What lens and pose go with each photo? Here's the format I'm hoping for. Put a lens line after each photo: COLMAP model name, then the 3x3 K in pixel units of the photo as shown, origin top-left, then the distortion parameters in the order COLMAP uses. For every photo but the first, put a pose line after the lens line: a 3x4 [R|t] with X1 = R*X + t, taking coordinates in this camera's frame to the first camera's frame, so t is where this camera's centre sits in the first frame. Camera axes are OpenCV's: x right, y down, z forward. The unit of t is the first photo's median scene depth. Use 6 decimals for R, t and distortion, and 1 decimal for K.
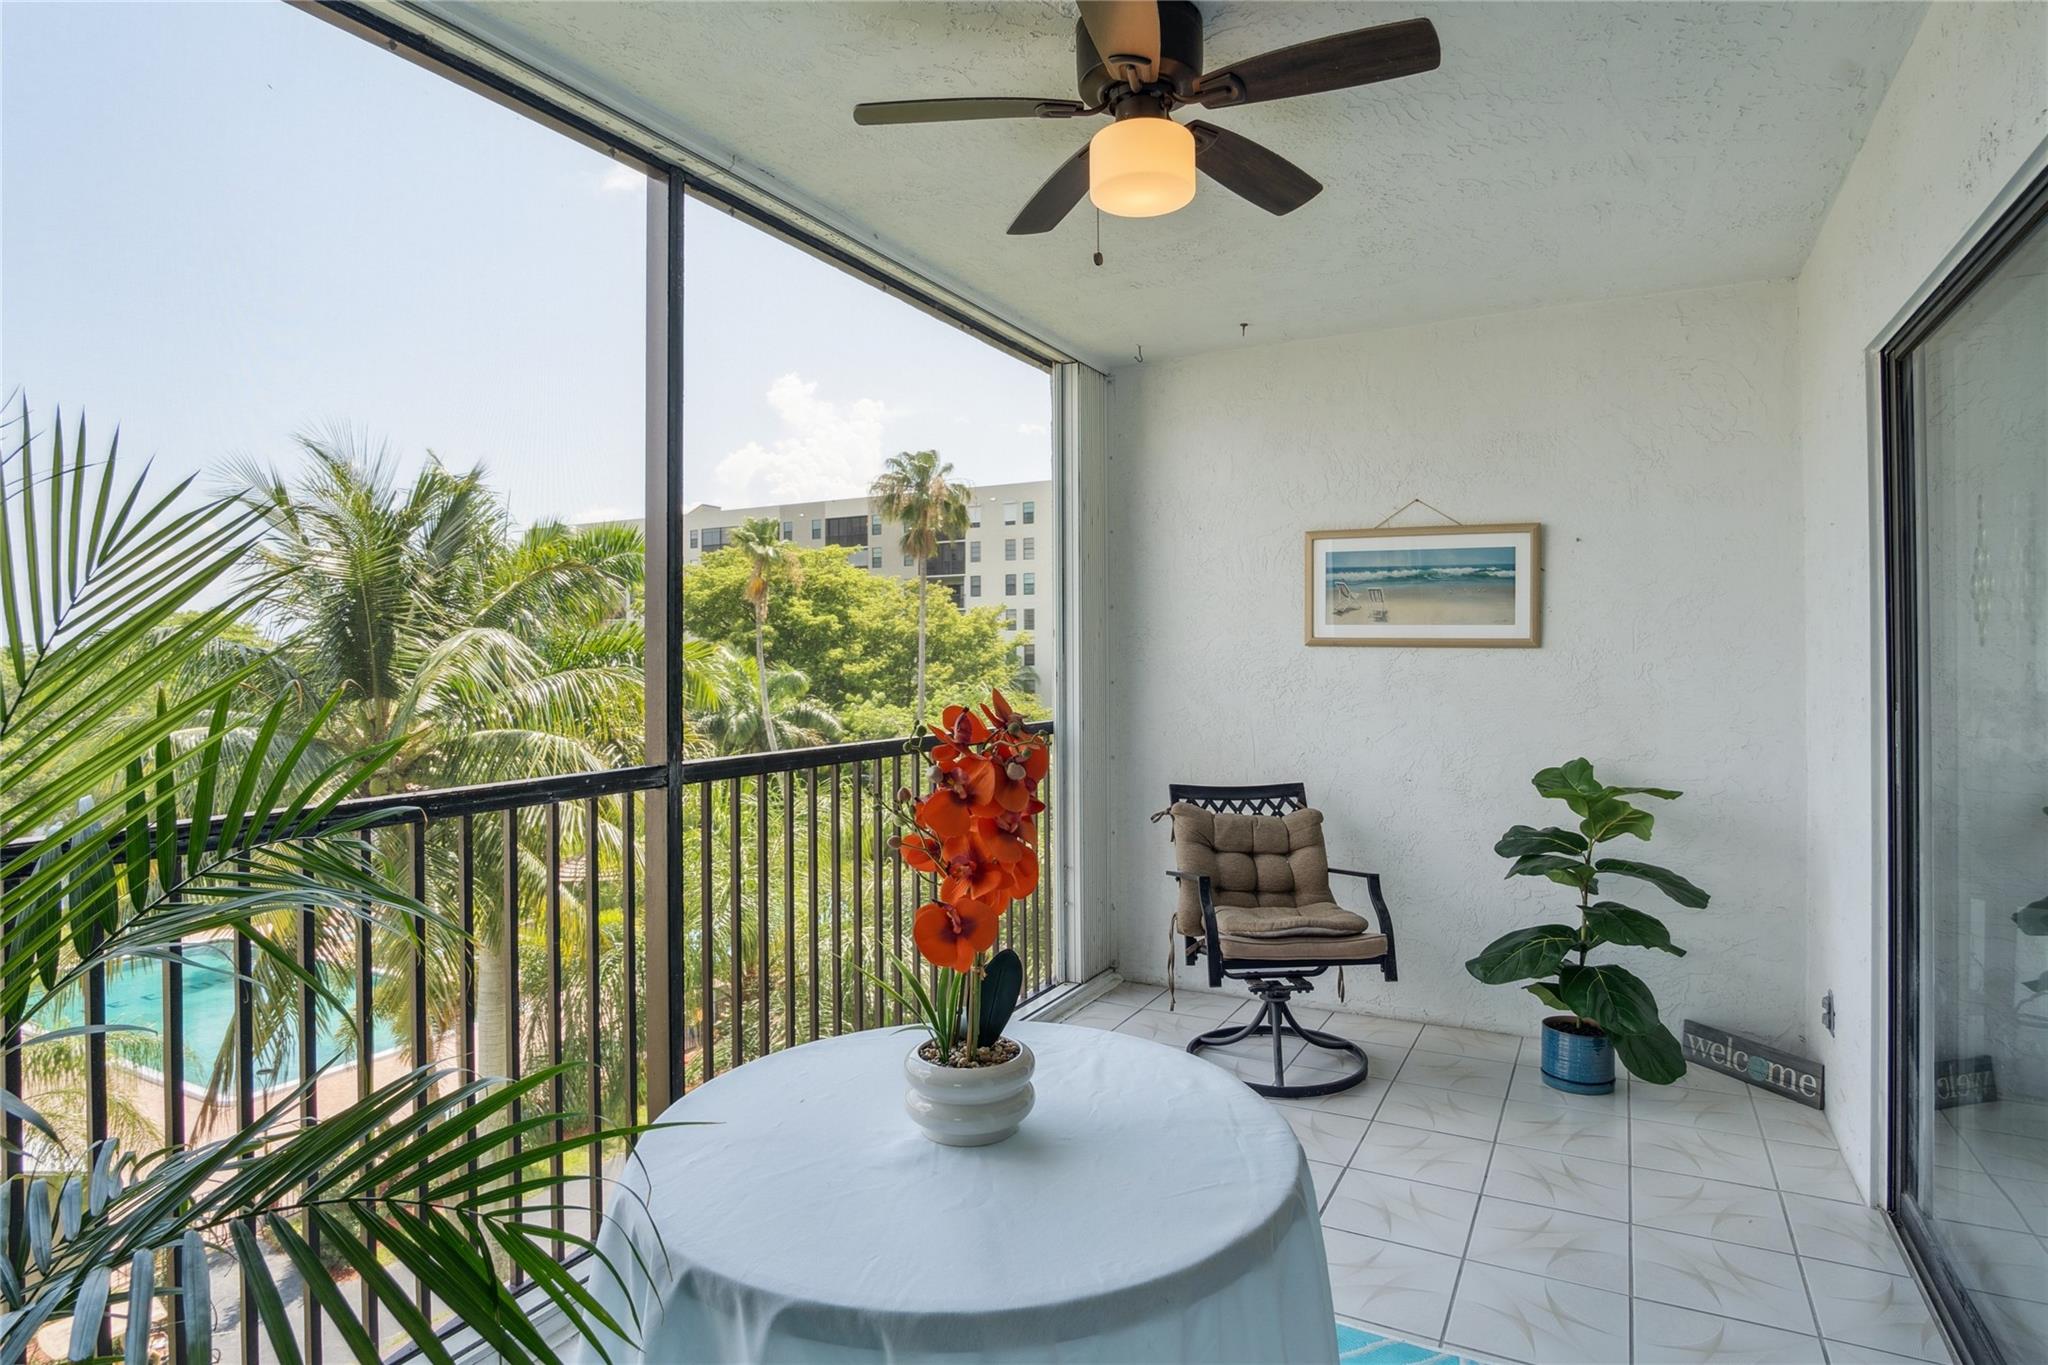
lens RADIAL K [[1106.8, 0, 1054.2], [0, 1106.8, 647.2], [0, 0, 1]] dist [-0.031717, 0.006932]
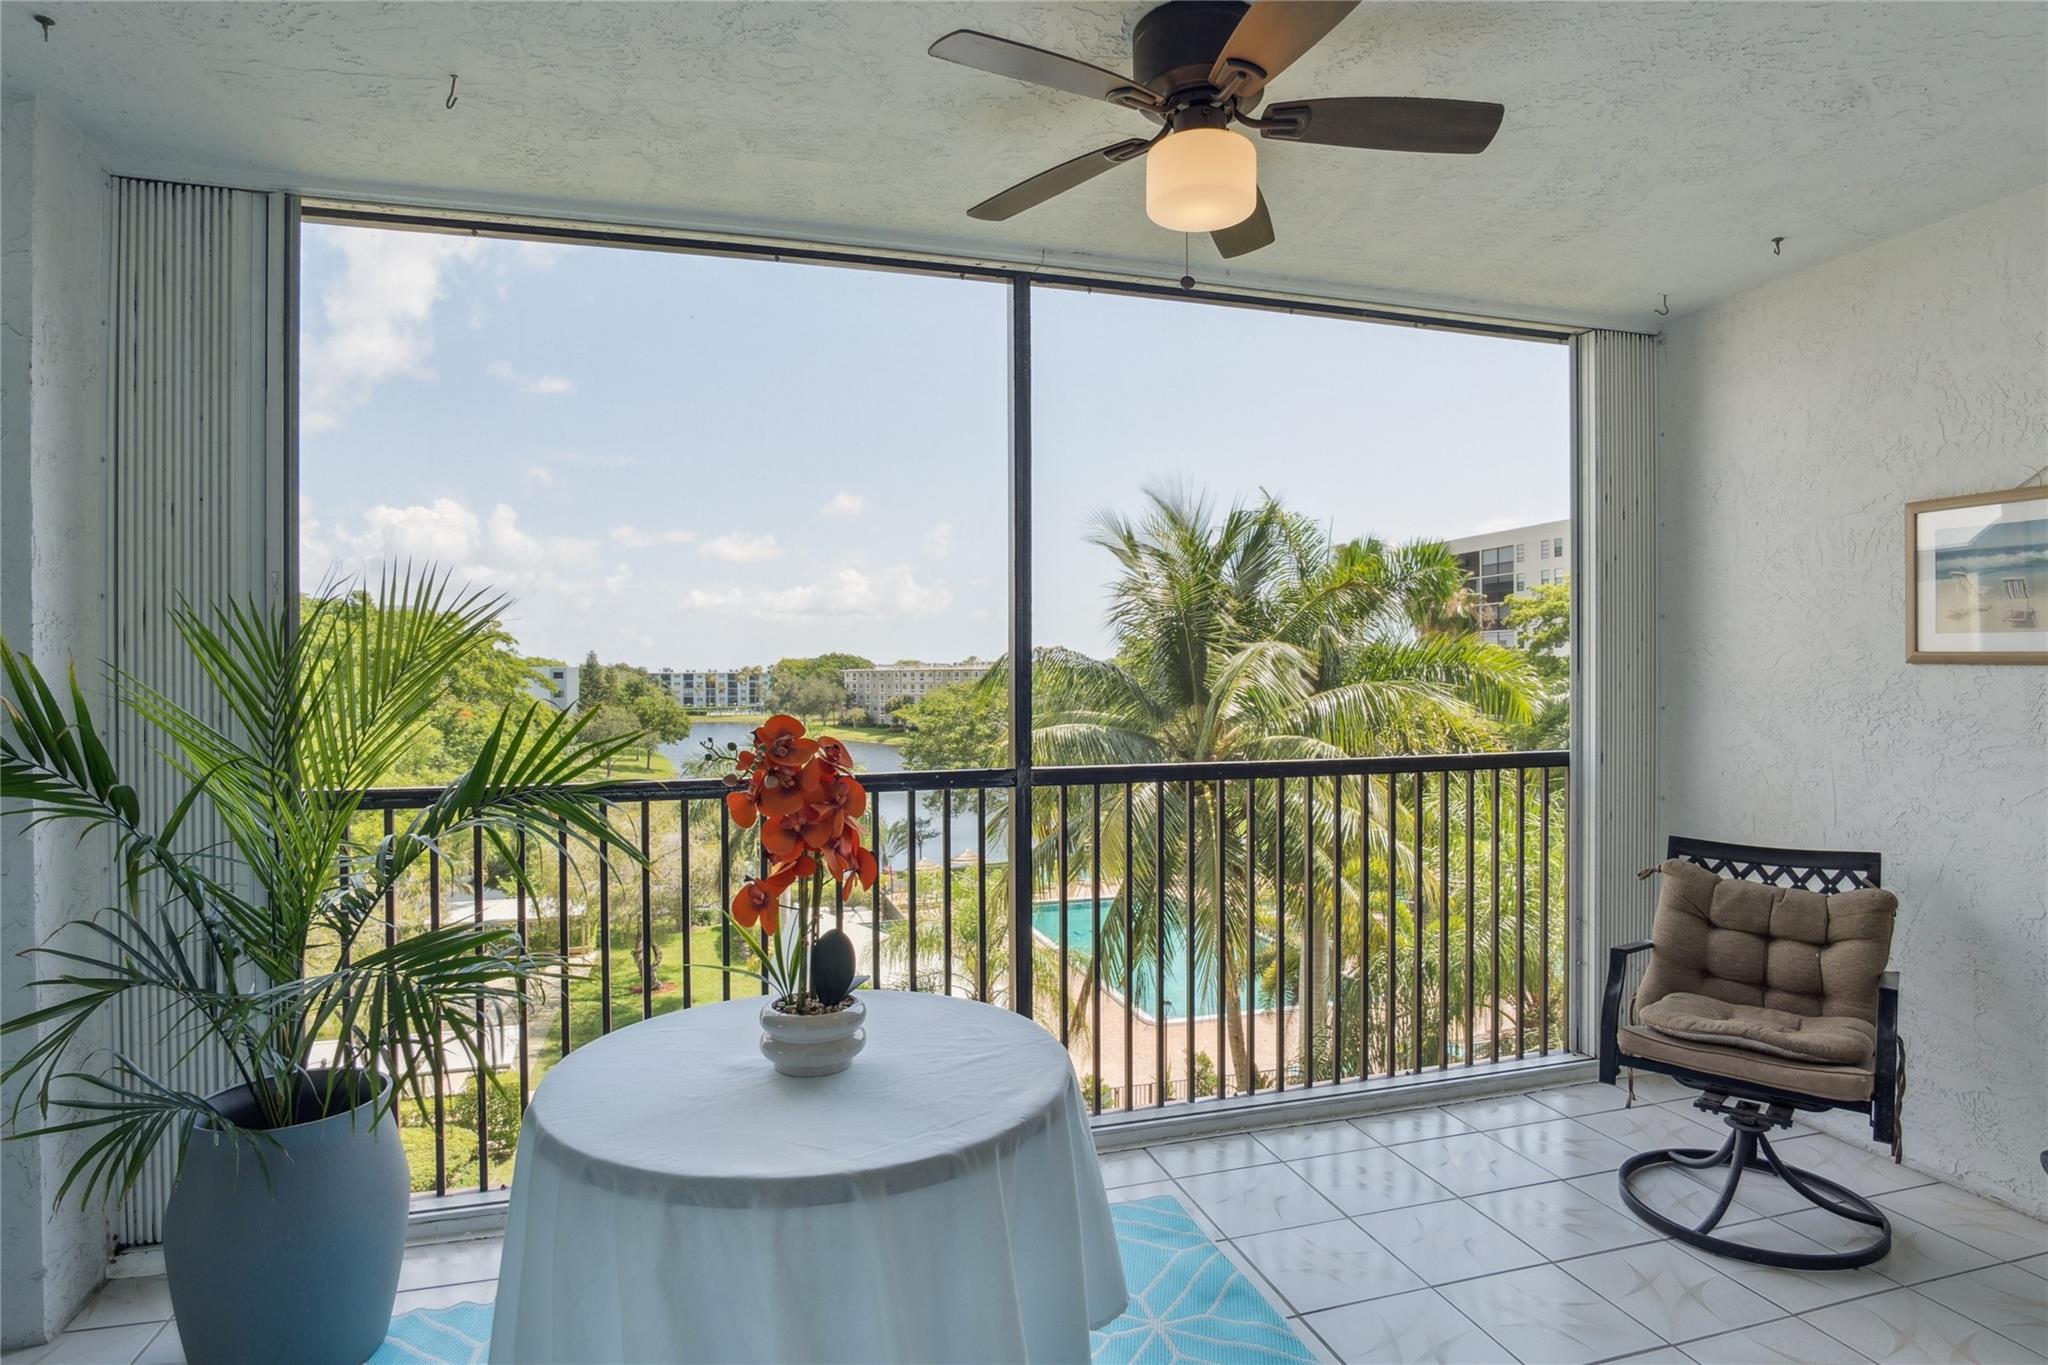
lens RADIAL K [[1106.8, 0, 1039.0], [0, 1106.8, 686.7], [0, 0, 1]] dist [-0.031717, 0.006932]
pose [[0.702200, 0.010312, -0.711905, 0.345245], [0.008340, 0.999707, 0.022707, -0.007115], [0.711931, -0.021882, 0.701909, 0.108407]]
